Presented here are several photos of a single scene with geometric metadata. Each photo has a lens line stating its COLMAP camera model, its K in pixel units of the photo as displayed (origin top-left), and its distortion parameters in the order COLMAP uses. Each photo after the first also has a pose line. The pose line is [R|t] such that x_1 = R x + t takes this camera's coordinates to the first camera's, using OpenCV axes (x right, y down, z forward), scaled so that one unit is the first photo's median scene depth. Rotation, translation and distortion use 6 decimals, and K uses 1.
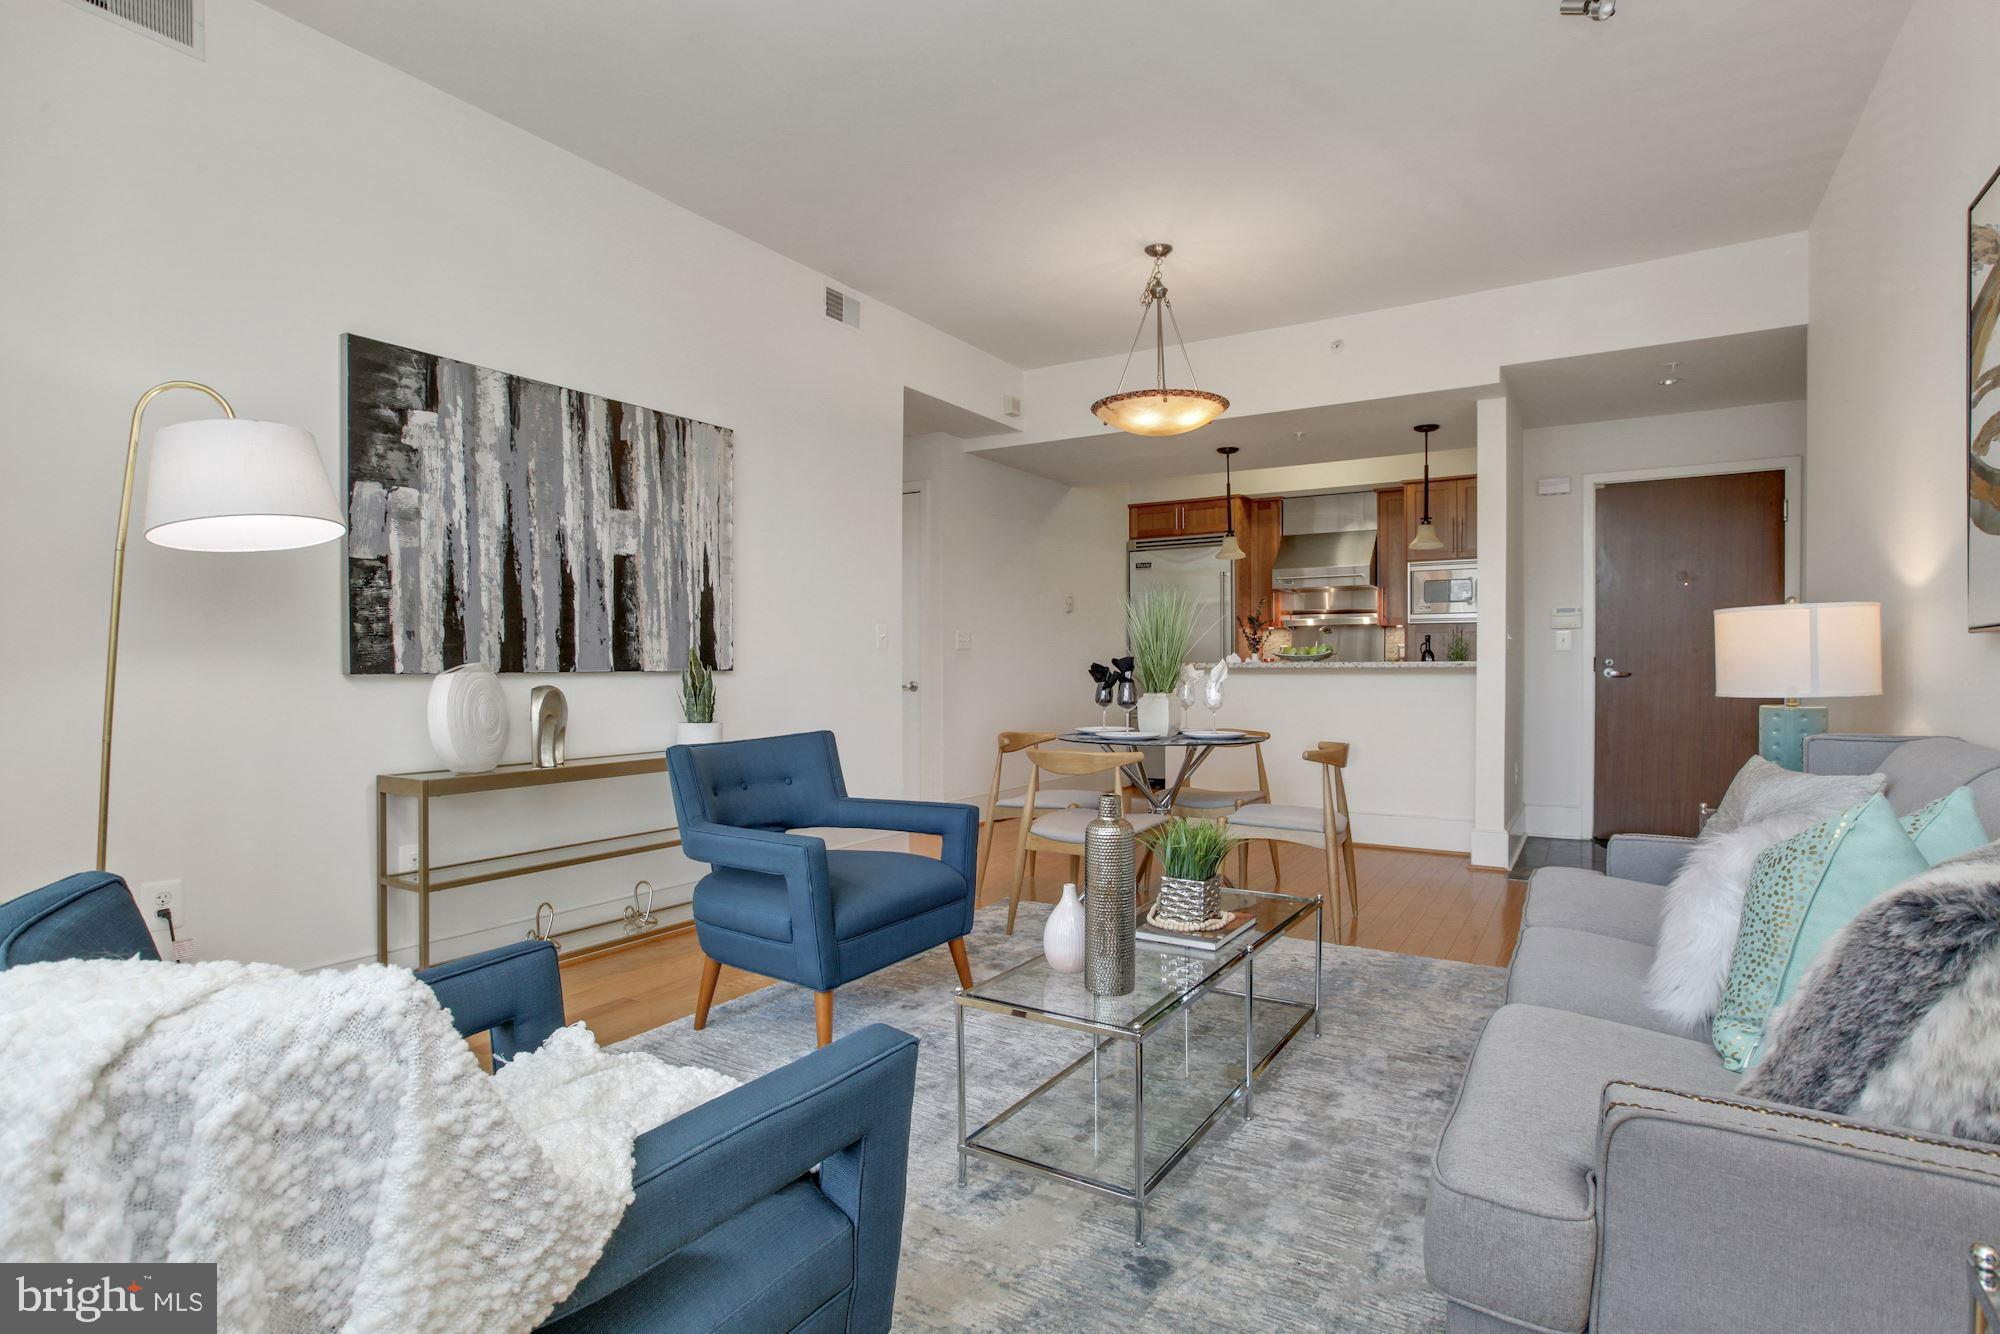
lens RADIAL K [[1006.6, 0, 1007.9], [0, 1006.6, 664.4], [0, 0, 1]] dist [-0.031395, 0.000015]
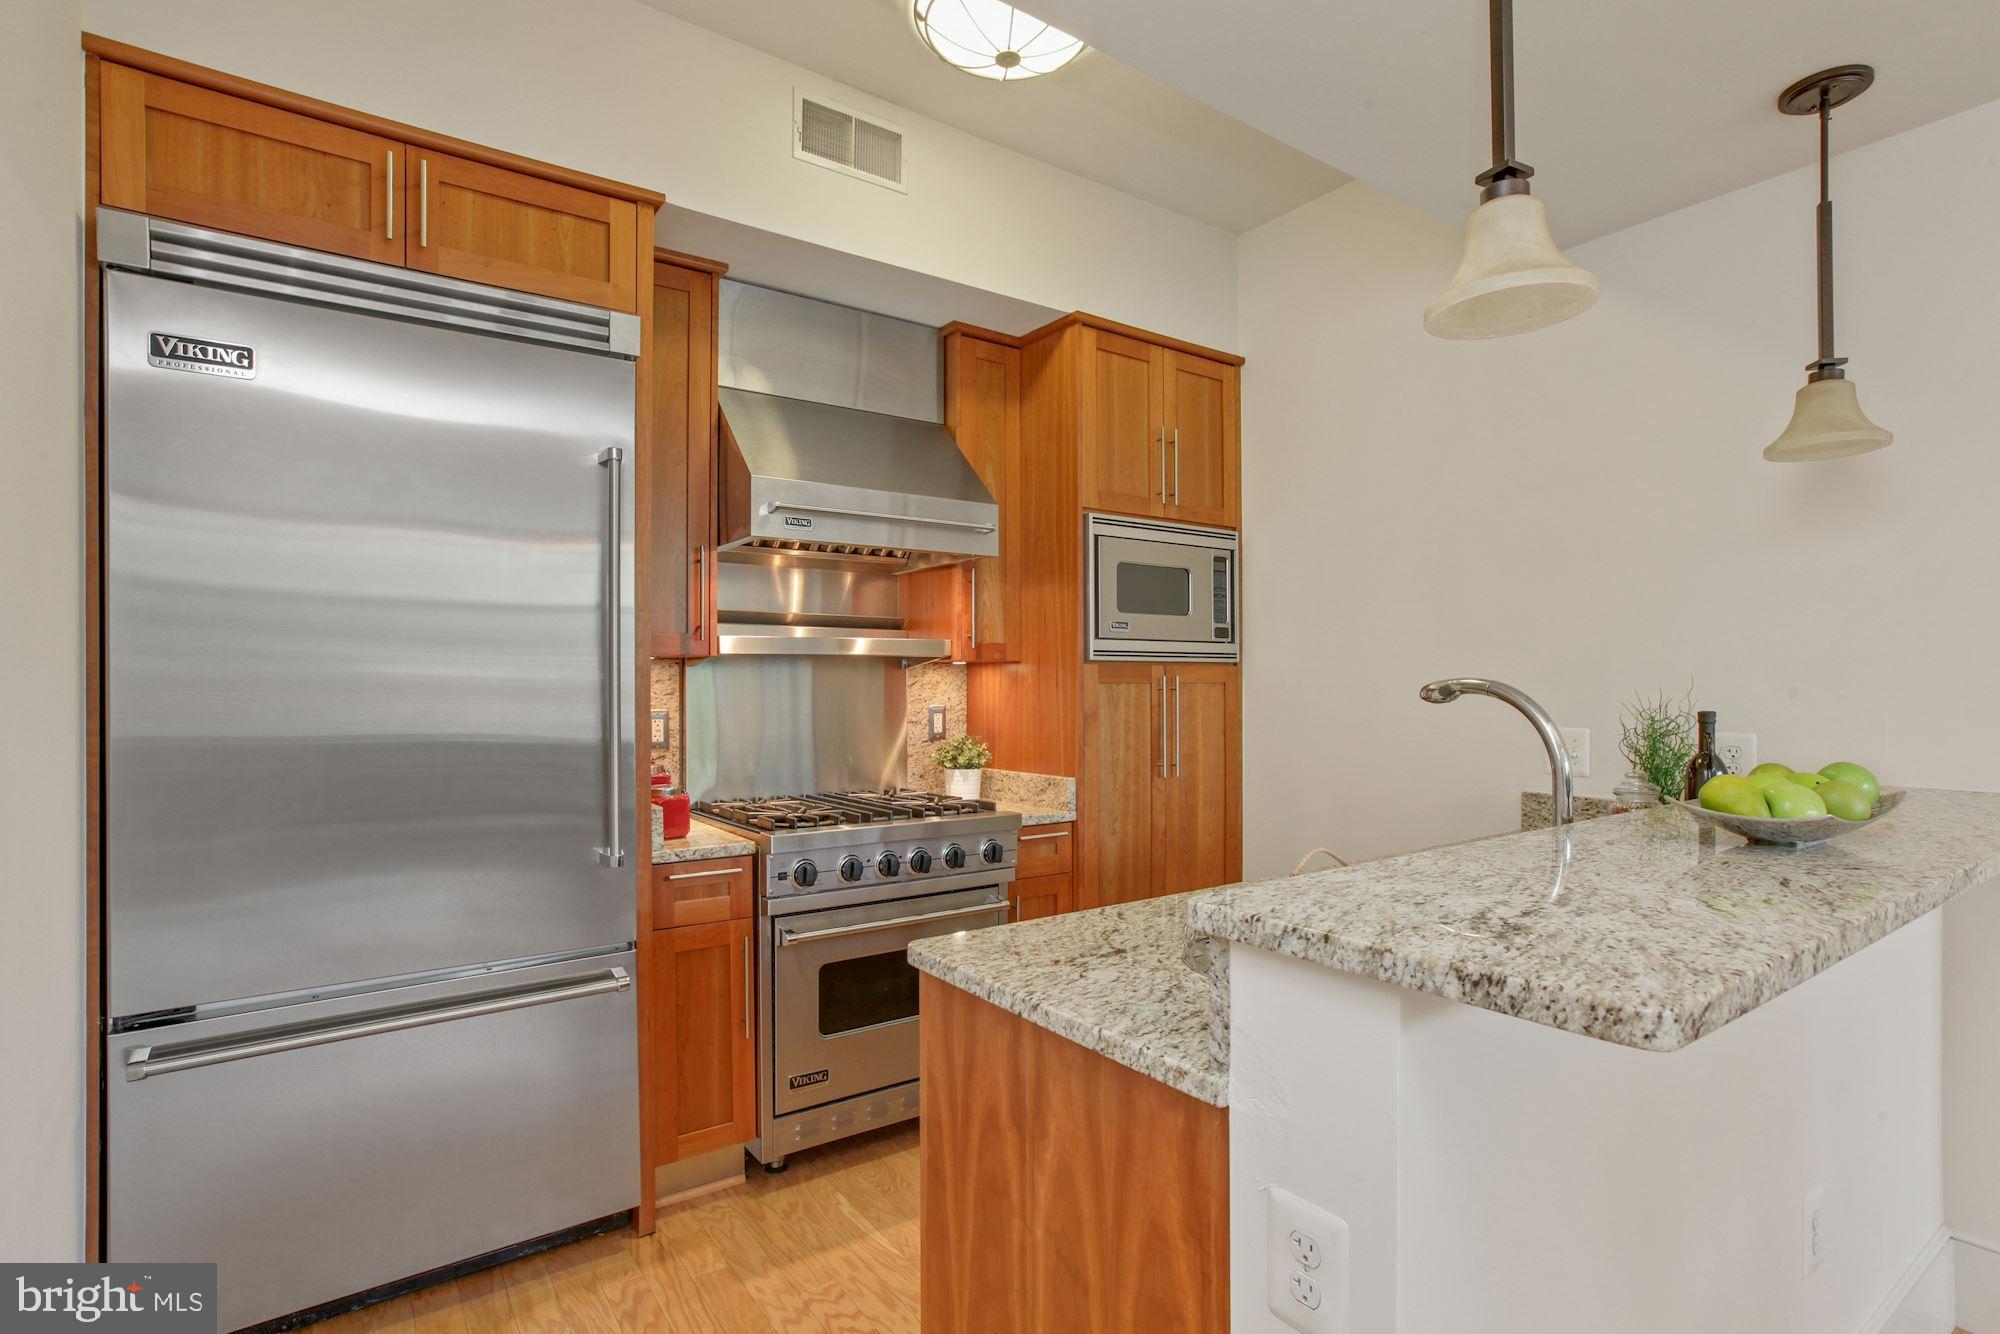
lens RADIAL K [[981.1, 0, 1006.6], [0, 981.1, 673.7], [0, 0, 1]] dist [-0.047515, 0.022873]
pose [[0.384373, 0.011228, 0.923110, 0.030319], [0.002970, 0.999906, -0.013399, -0.060197], [-0.923173, 0.007892, 0.384303, 1.728197]]
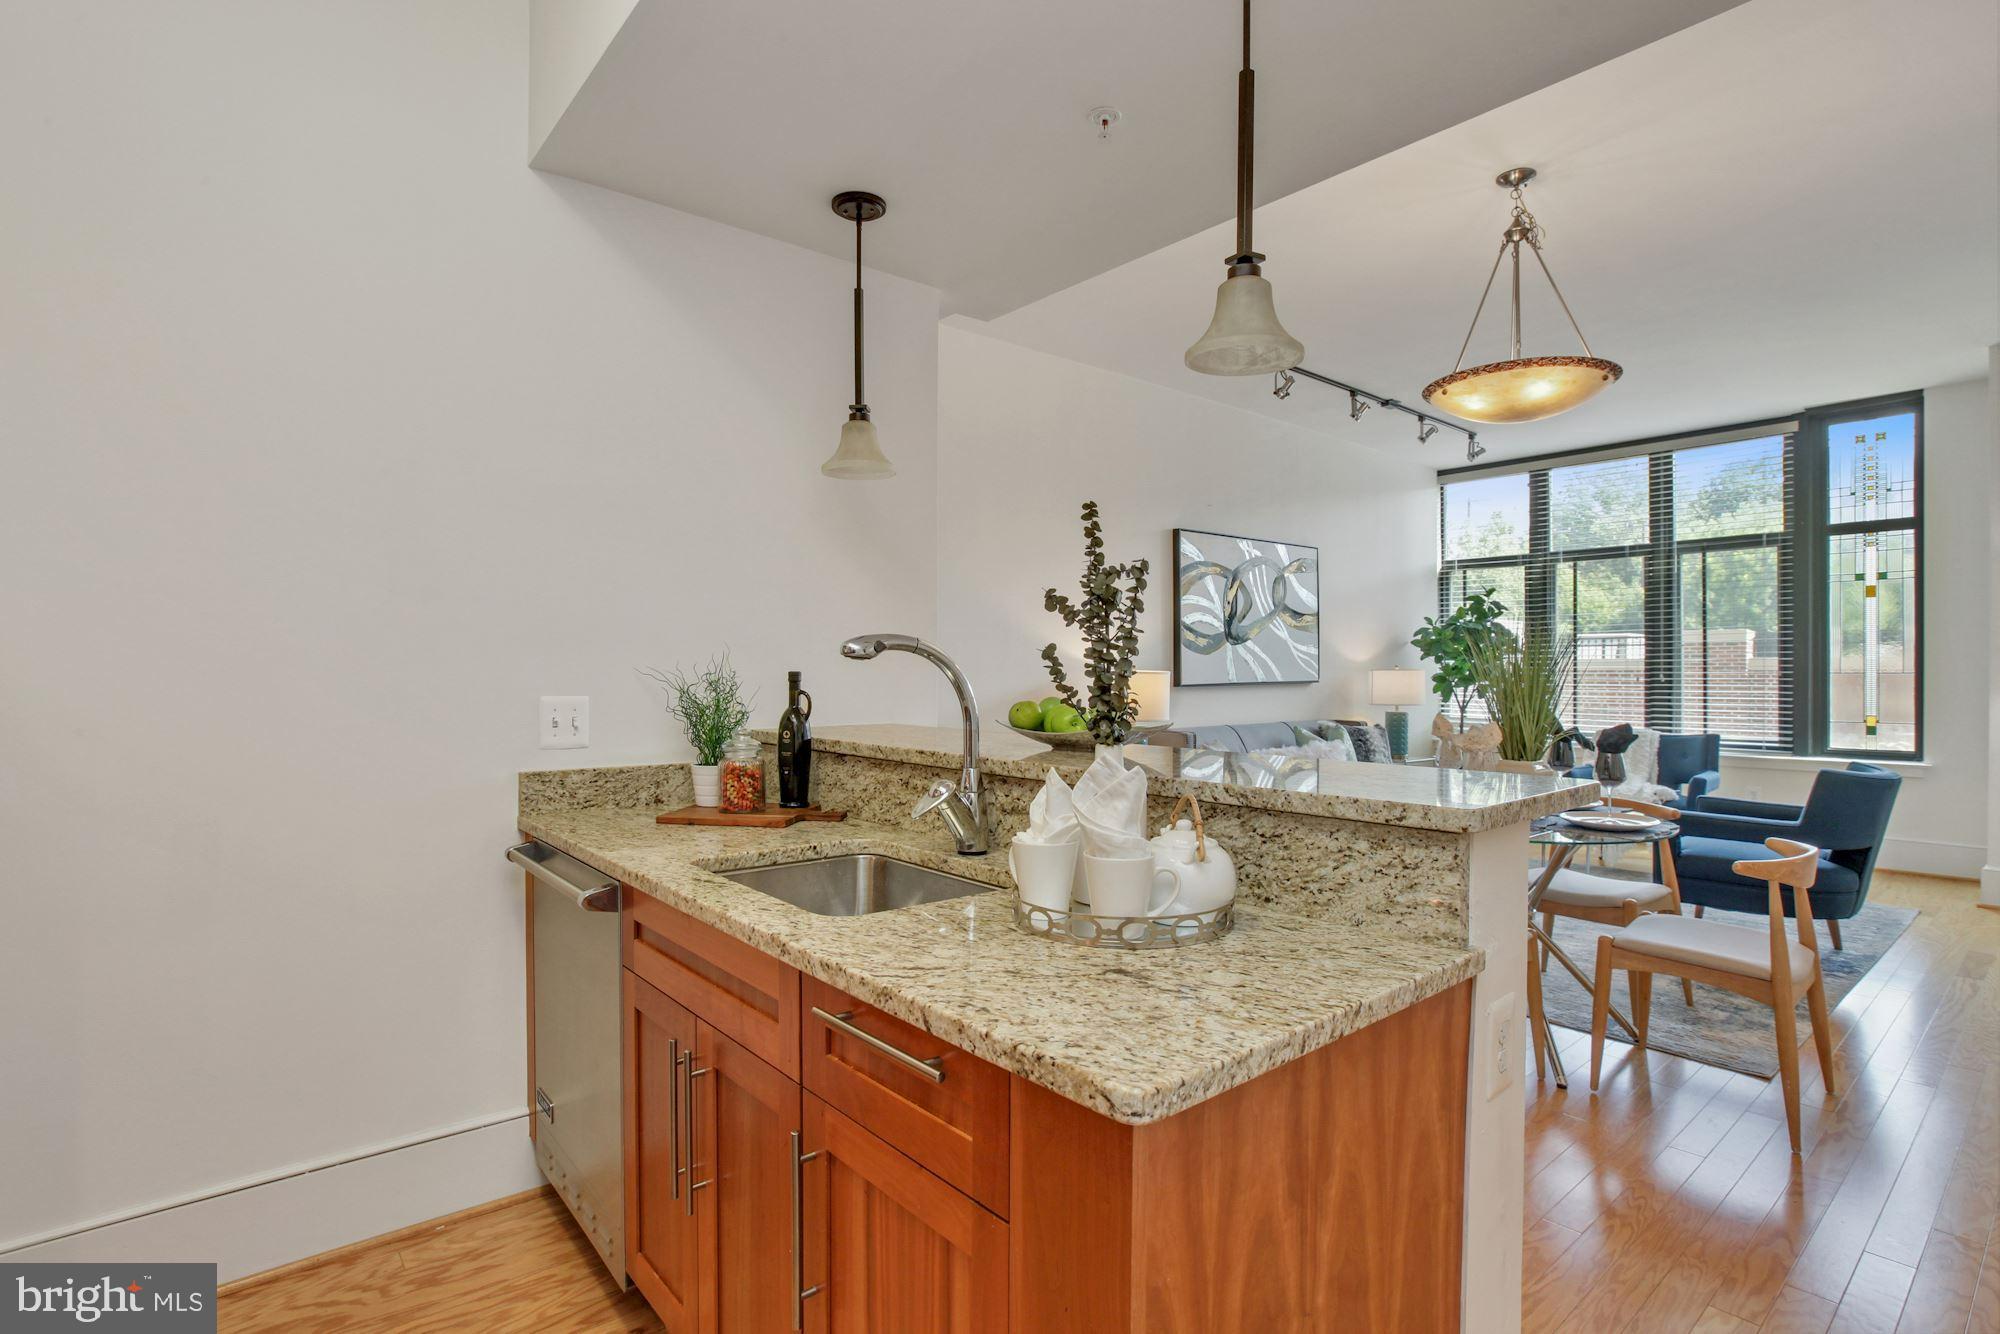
lens RADIAL K [[981.1, 0, 1006.6], [0, 981.1, 673.7], [0, 0, 1]] dist [-0.047515, 0.022873]
pose [[-0.951536, -0.000006, 0.307537, 0.349370], [0.001924, 0.999980, 0.005973, -0.048025], [-0.307531, 0.006275, -0.951517, 2.134665]]
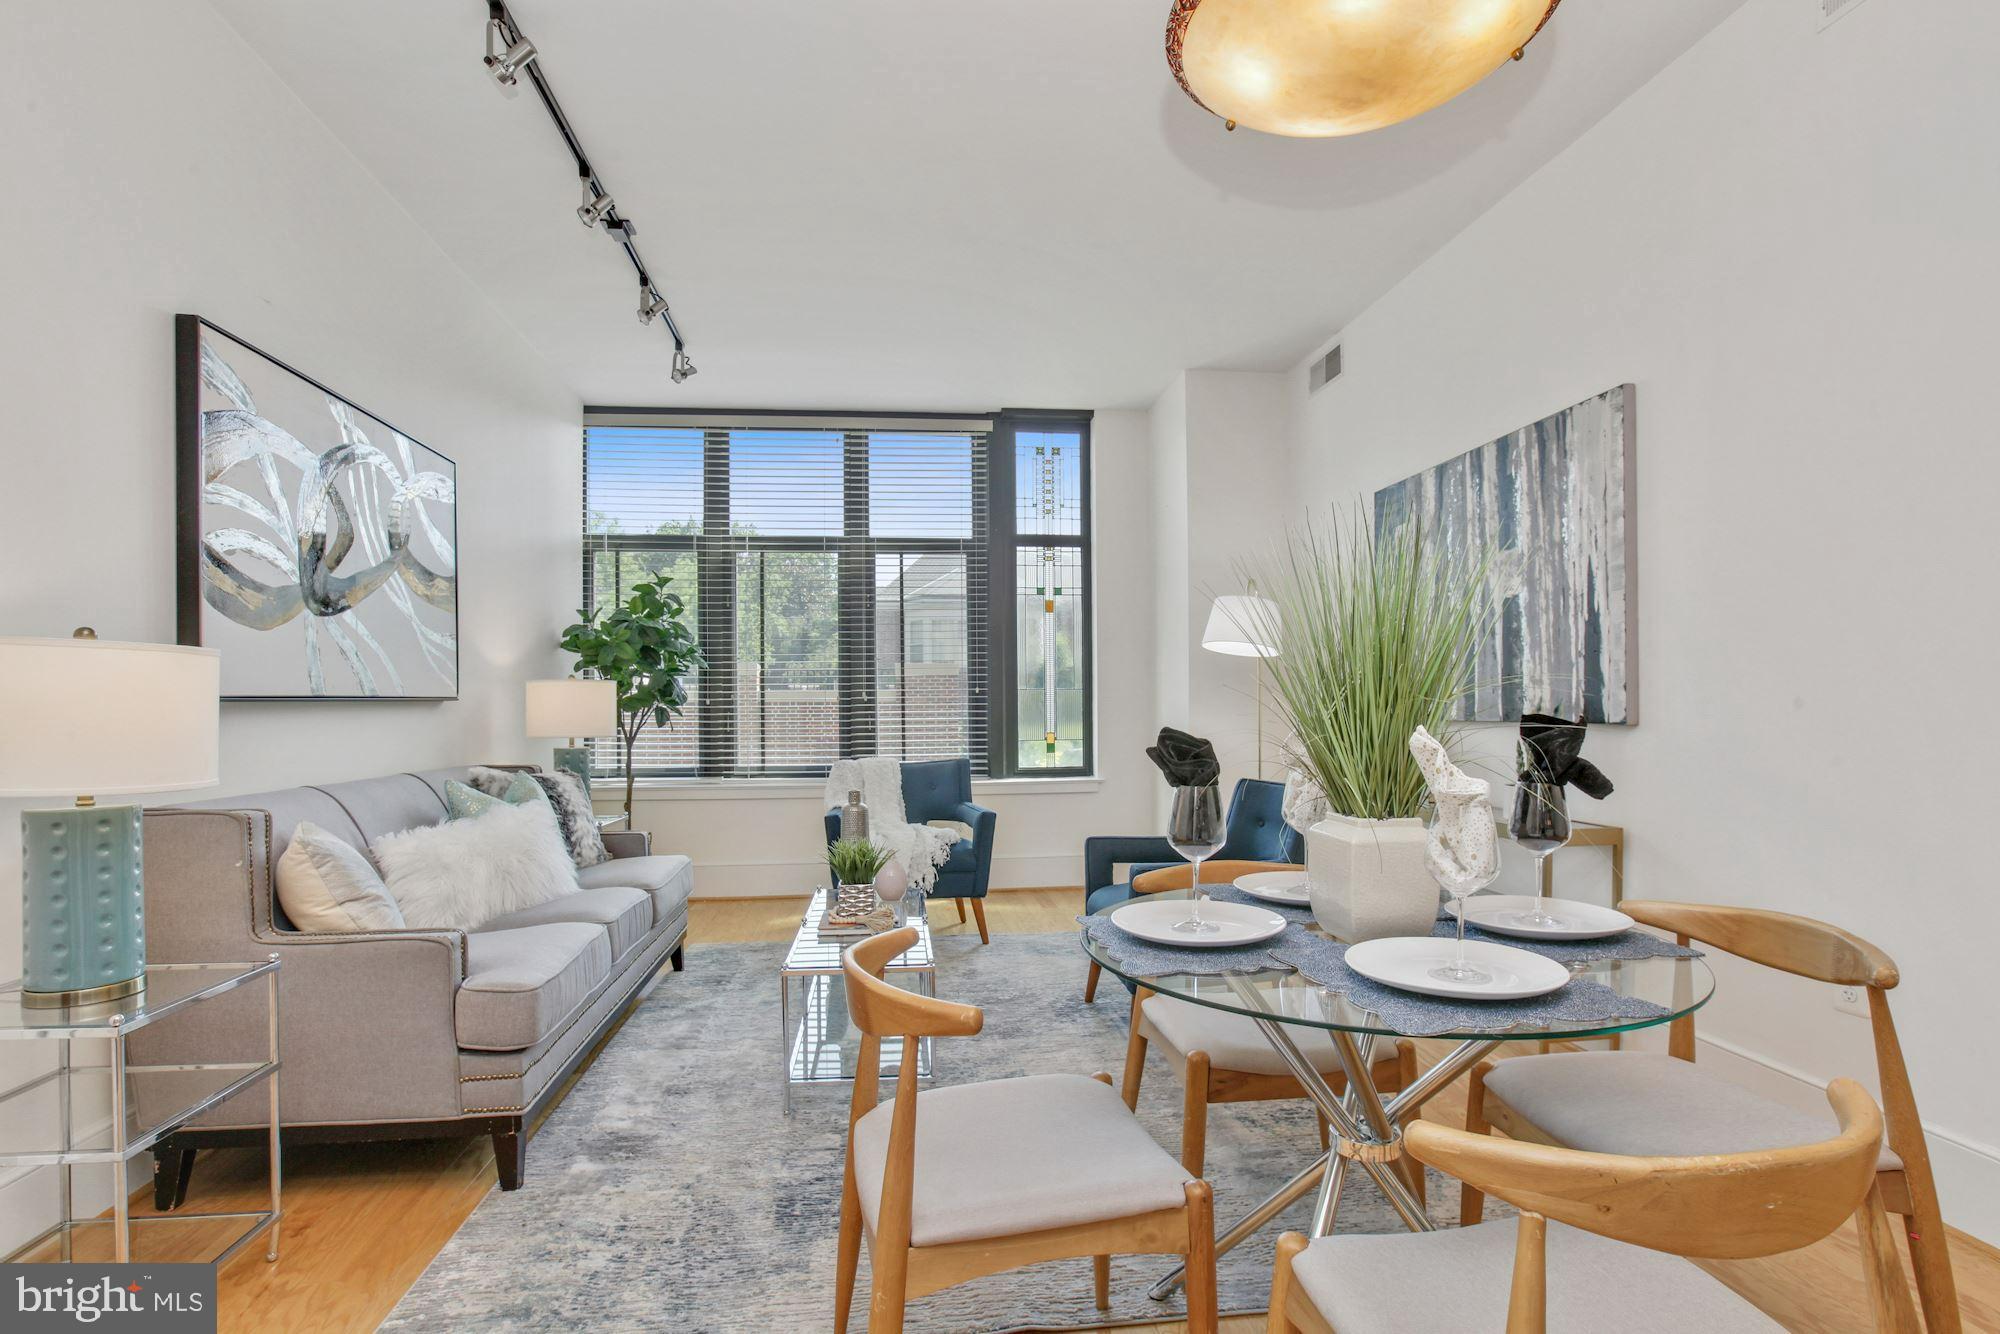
lens RADIAL K [[995.3, 0, 1004.2], [0, 995.3, 708.4], [0, 0, 1]] dist [-0.054985, 0.024986]
pose [[-0.780643, 0.007352, -0.624934, 0.548817], [0.006574, 0.999972, 0.003553, -0.011824], [0.624942, -0.001335, -0.780670, 1.400034]]
